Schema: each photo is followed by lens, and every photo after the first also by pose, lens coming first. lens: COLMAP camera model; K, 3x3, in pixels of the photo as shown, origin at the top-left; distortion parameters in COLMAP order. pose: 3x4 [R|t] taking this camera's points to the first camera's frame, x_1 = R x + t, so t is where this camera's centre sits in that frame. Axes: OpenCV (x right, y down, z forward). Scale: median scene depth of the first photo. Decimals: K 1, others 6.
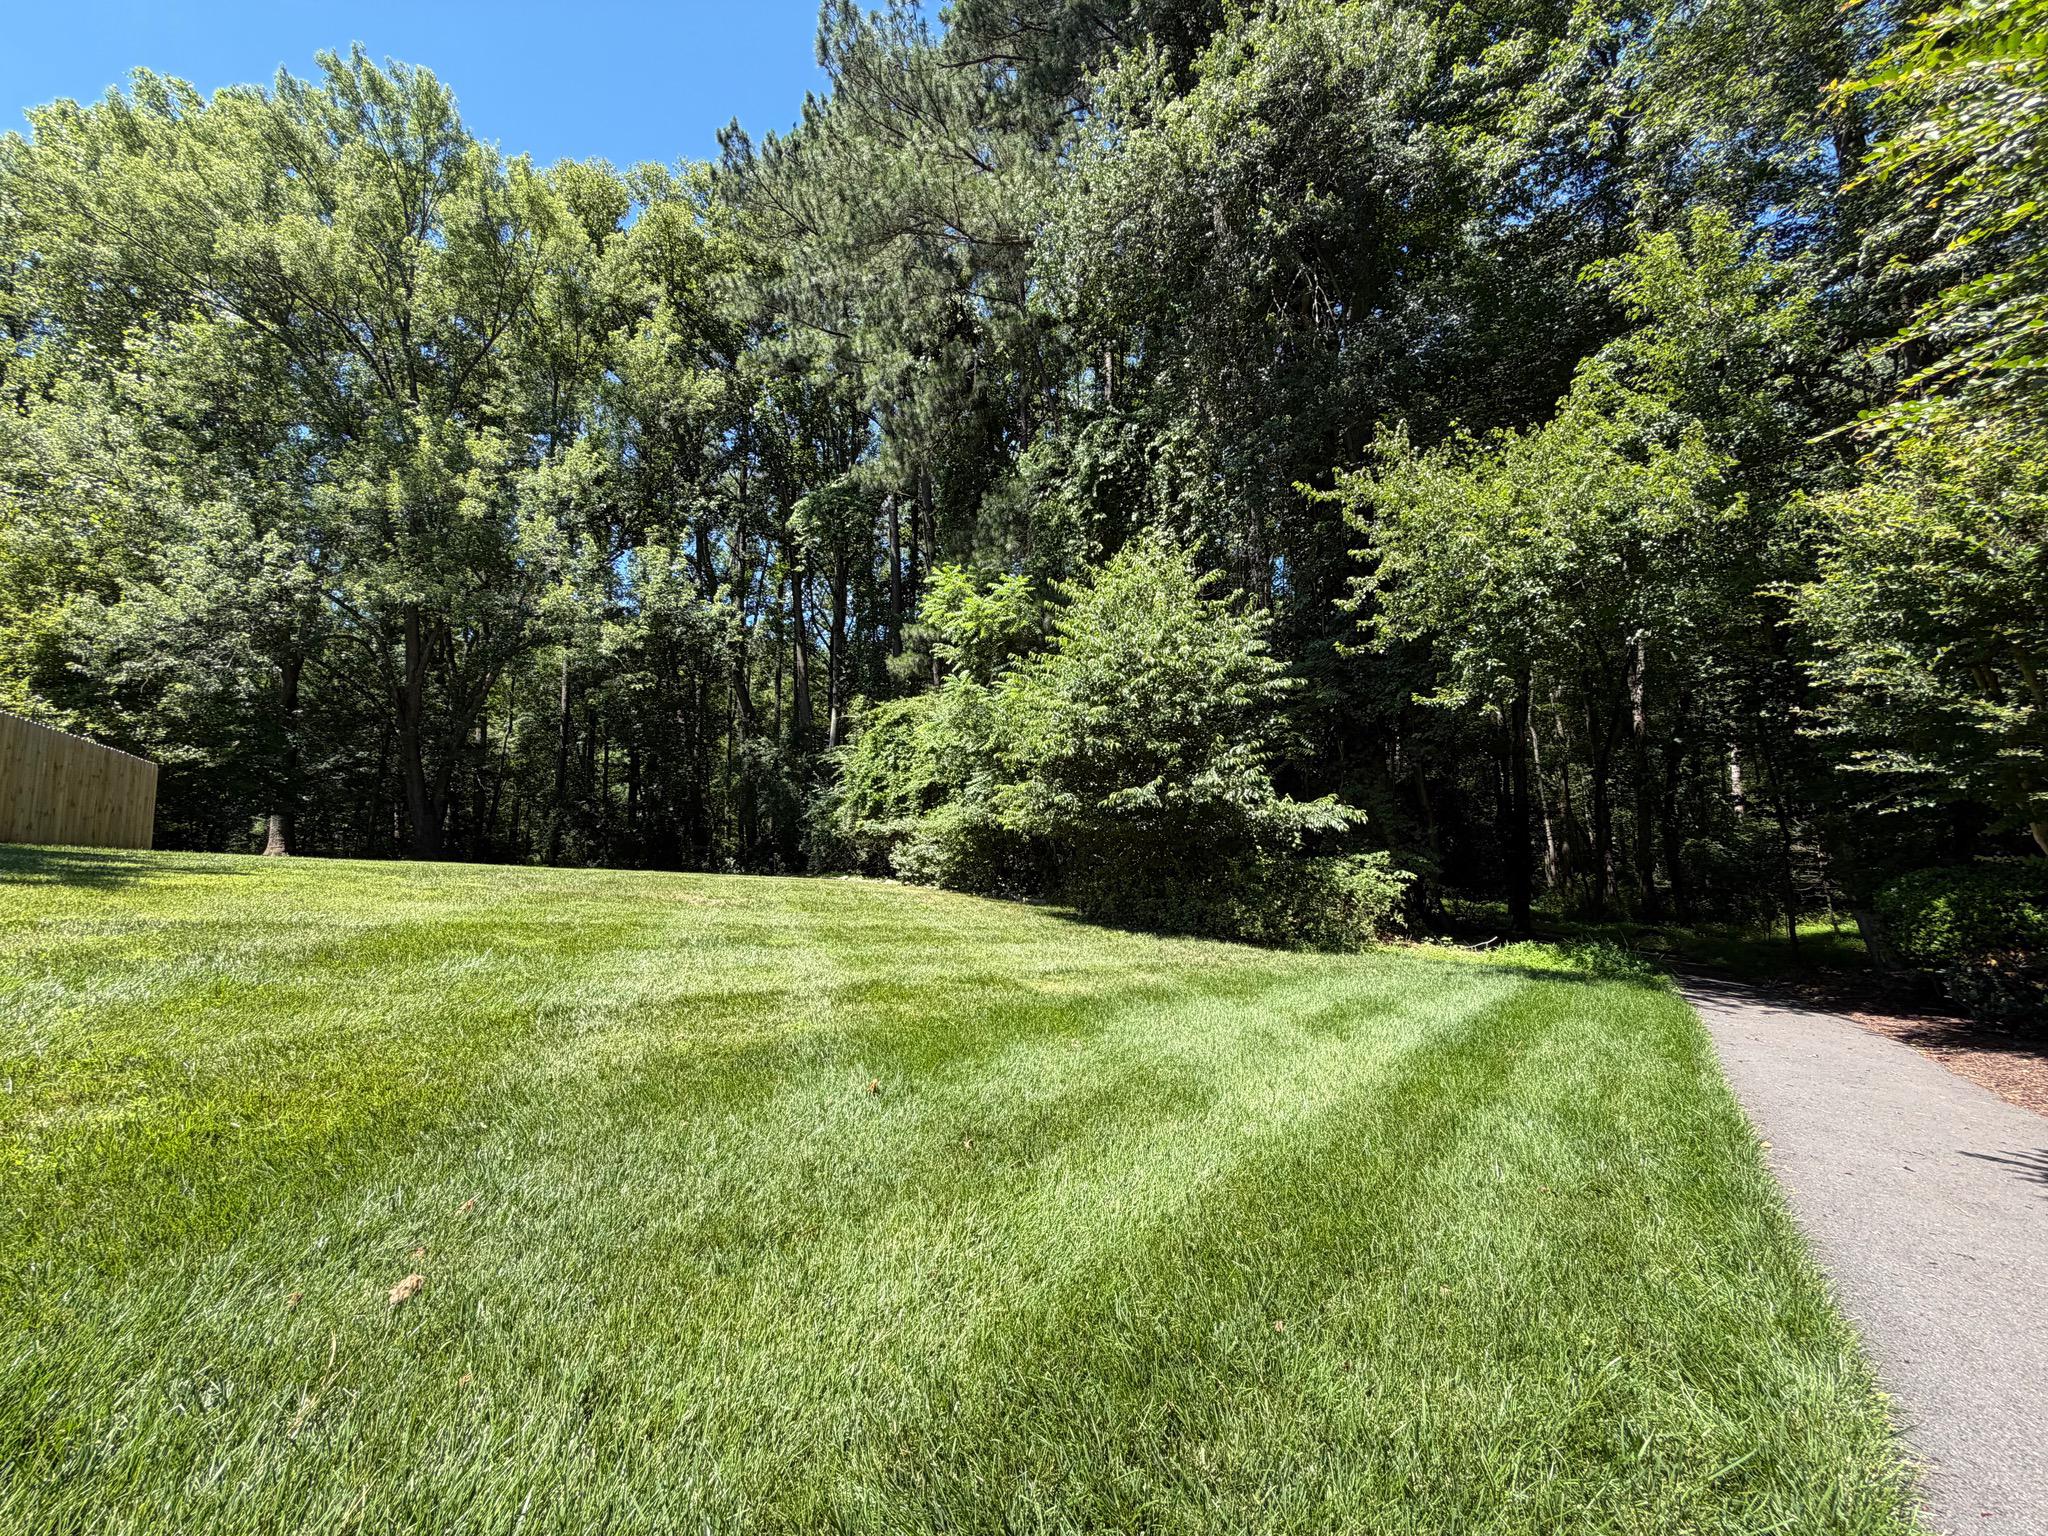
lens RADIAL K [[823.2, 0, 1021.9], [0, 823.2, 767.3], [0, 0, 1]] dist [0.001865, -0.000469]
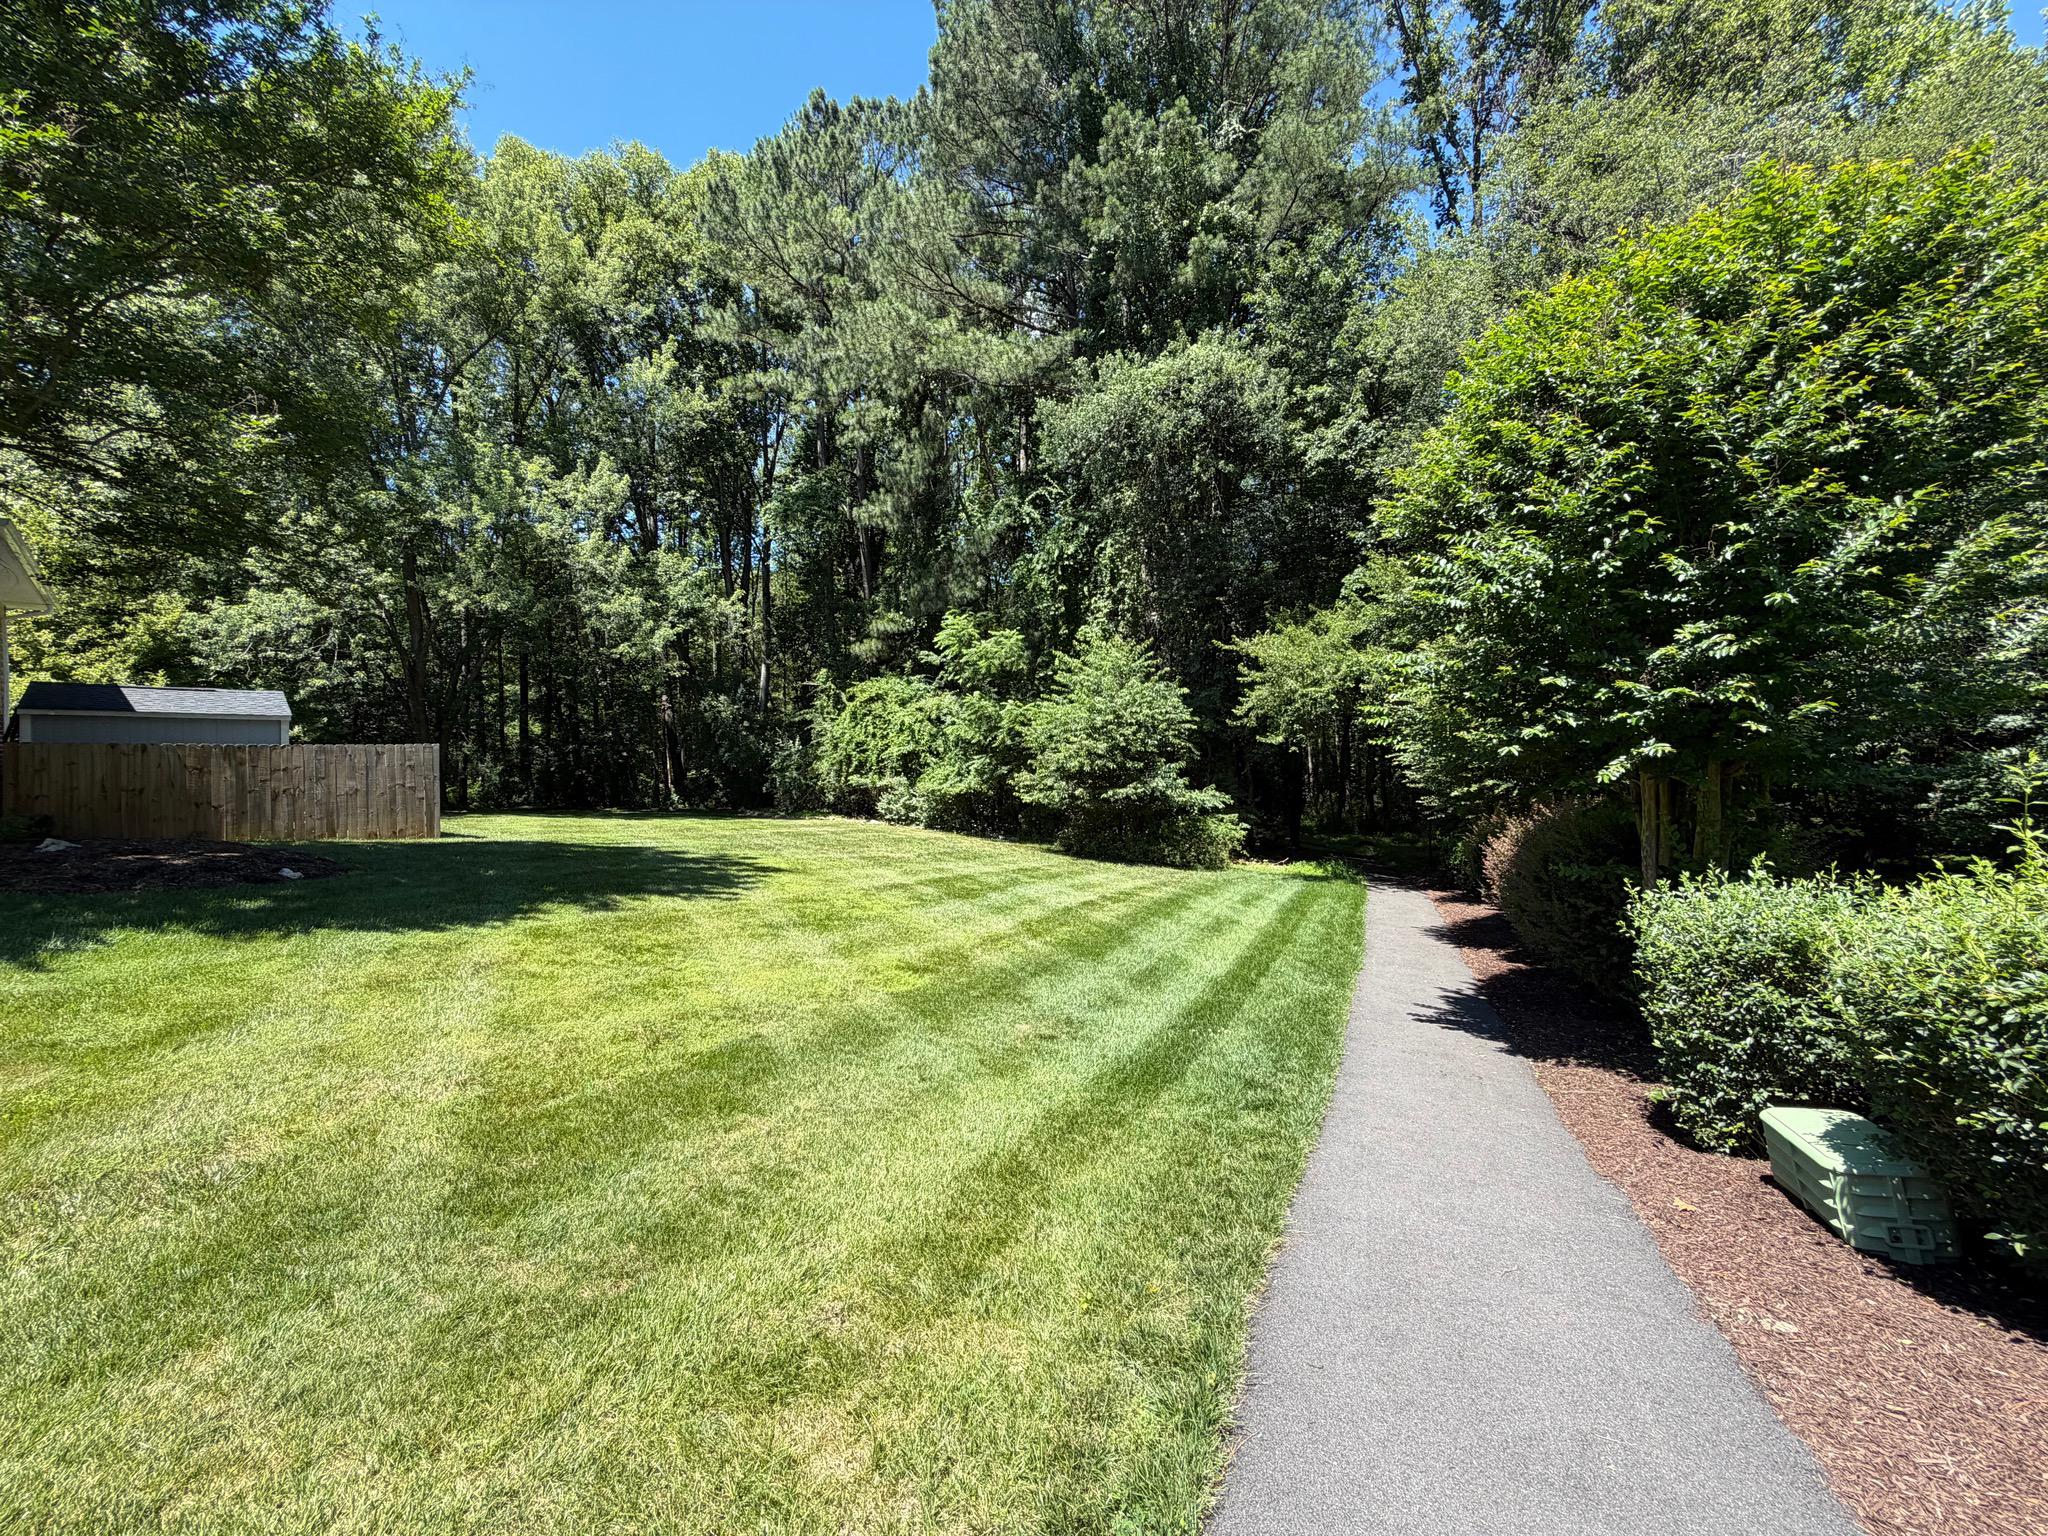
lens RADIAL K [[823.2, 0, 1026.1], [0, 823.2, 769.6], [0, 0, 1]] dist [0.001865, -0.000469]
pose [[0.971645, -0.007092, 0.236336, -0.337306], [-0.020545, 0.993237, 0.114272, -0.148151], [-0.235549, -0.115887, 0.964929, -0.491232]]
